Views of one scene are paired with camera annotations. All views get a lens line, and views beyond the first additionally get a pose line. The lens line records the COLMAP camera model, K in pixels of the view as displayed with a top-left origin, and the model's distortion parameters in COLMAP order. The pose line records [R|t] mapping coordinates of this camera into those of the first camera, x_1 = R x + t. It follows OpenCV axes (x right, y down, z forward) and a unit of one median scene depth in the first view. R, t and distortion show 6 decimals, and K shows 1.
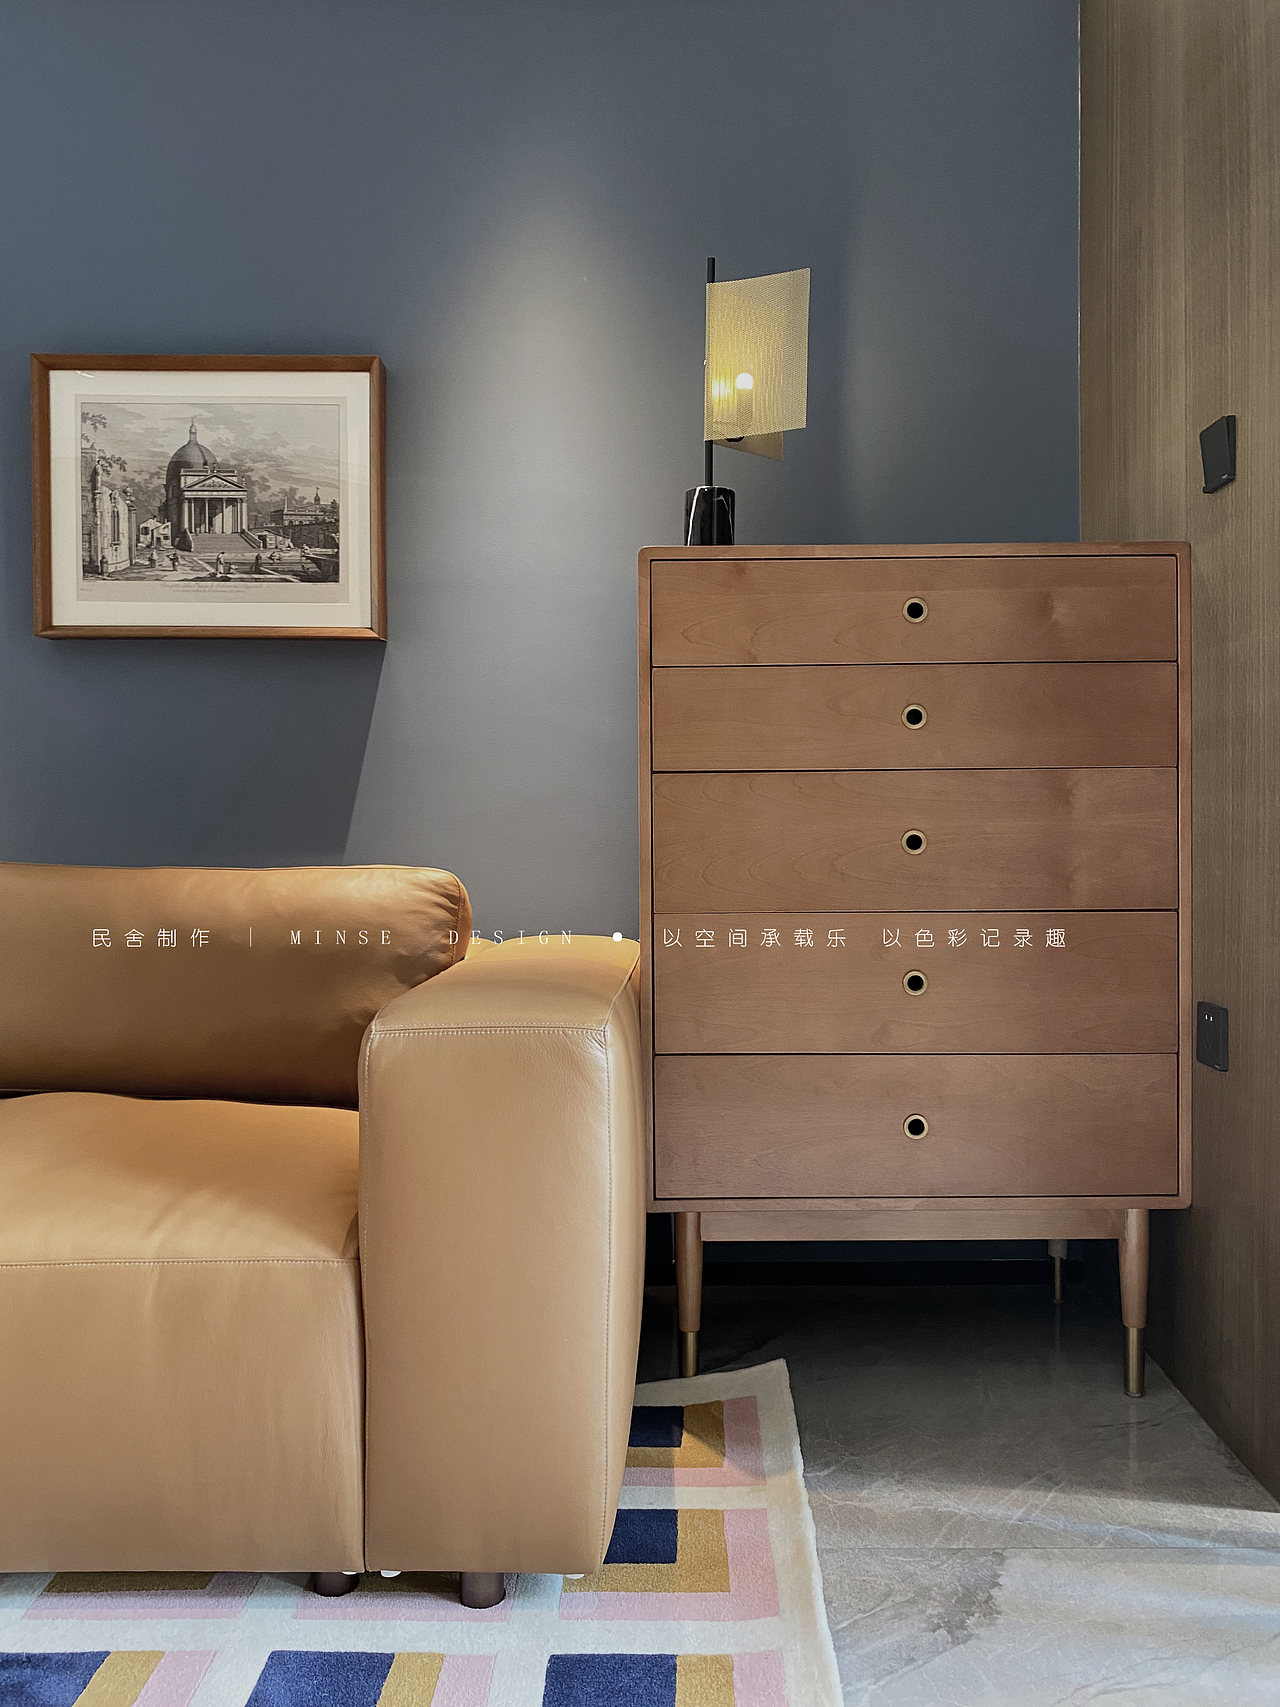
lens RADIAL K [[1316.7, 0, 641.0], [0, 1316.7, 854.4], [0, 0, 1]] dist [-0.030242, -0.009064]
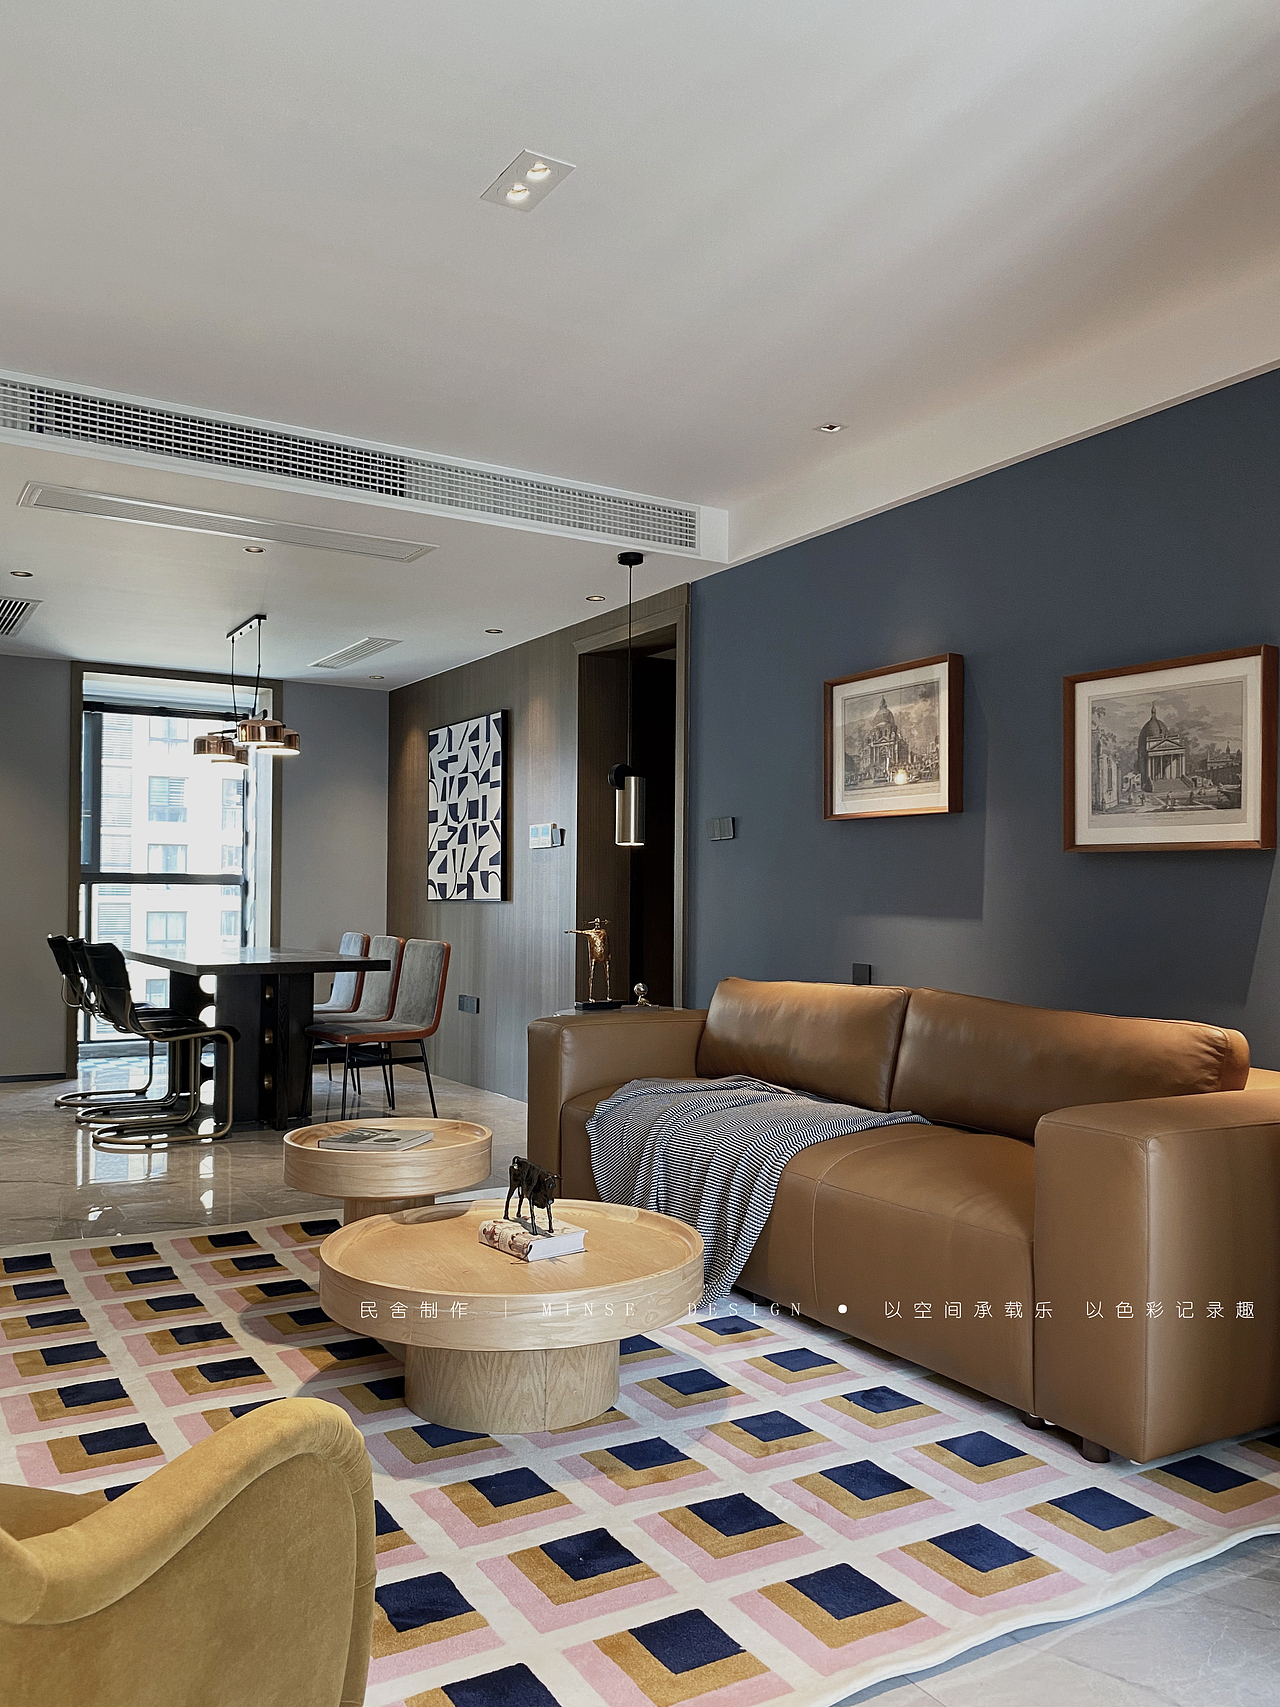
lens RADIAL K [[1316.7, 0, 637.3], [0, 1316.7, 855.9], [0, 0, 1]] dist [-0.030242, -0.009064]
pose [[0.511735, -0.019439, -0.858924, 0.636901], [-0.015501, 0.999372, -0.031853, -0.102131], [0.859004, 0.029614, 0.511112, -0.264895]]
